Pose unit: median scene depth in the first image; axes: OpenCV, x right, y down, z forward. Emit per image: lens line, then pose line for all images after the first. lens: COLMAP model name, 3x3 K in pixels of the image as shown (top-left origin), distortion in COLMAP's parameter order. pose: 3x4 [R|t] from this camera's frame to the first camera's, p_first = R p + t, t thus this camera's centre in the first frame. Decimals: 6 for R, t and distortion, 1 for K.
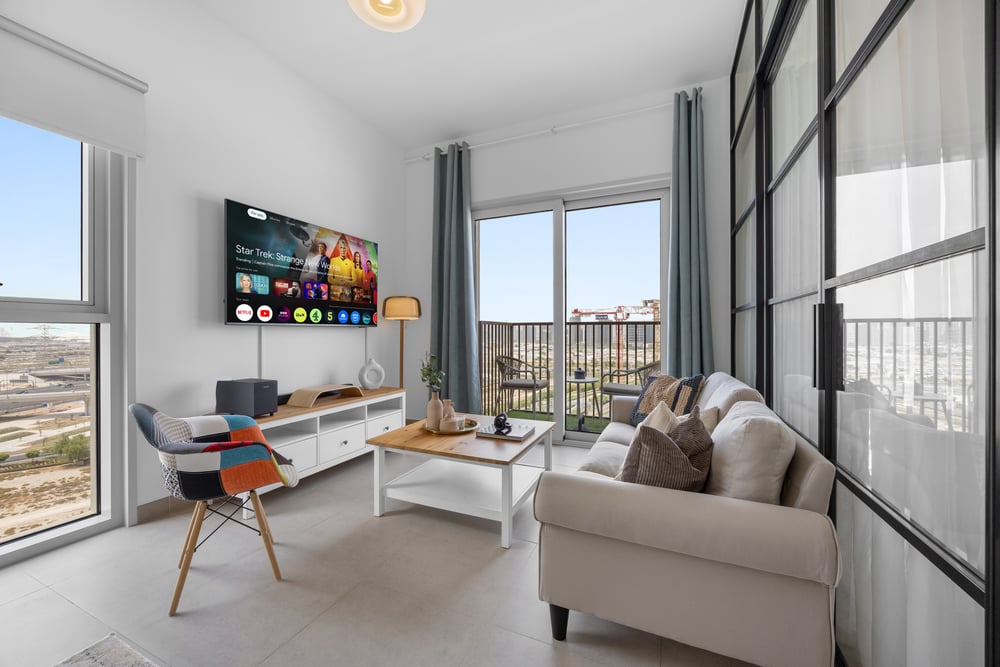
lens RADIAL K [[386.1, 0, 501.7], [0, 386.1, 332.8], [0, 0, 1]] dist [-0.005163, -0.000733]
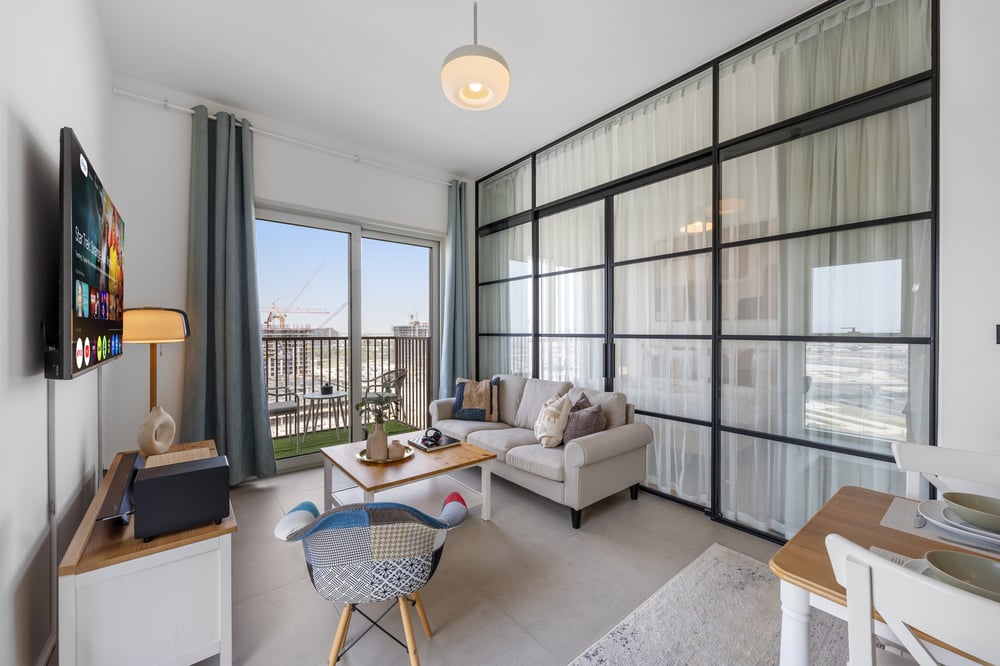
lens RADIAL K [[386.1, 0, 495.6], [0, 386.1, 333.2], [0, 0, 1]] dist [-0.005163, -0.000733]
pose [[0.455005, -0.005787, 0.890470, -0.594229], [0.001896, 0.999983, 0.005529, -0.054427], [-0.890487, -0.000827, 0.455008, 0.180130]]
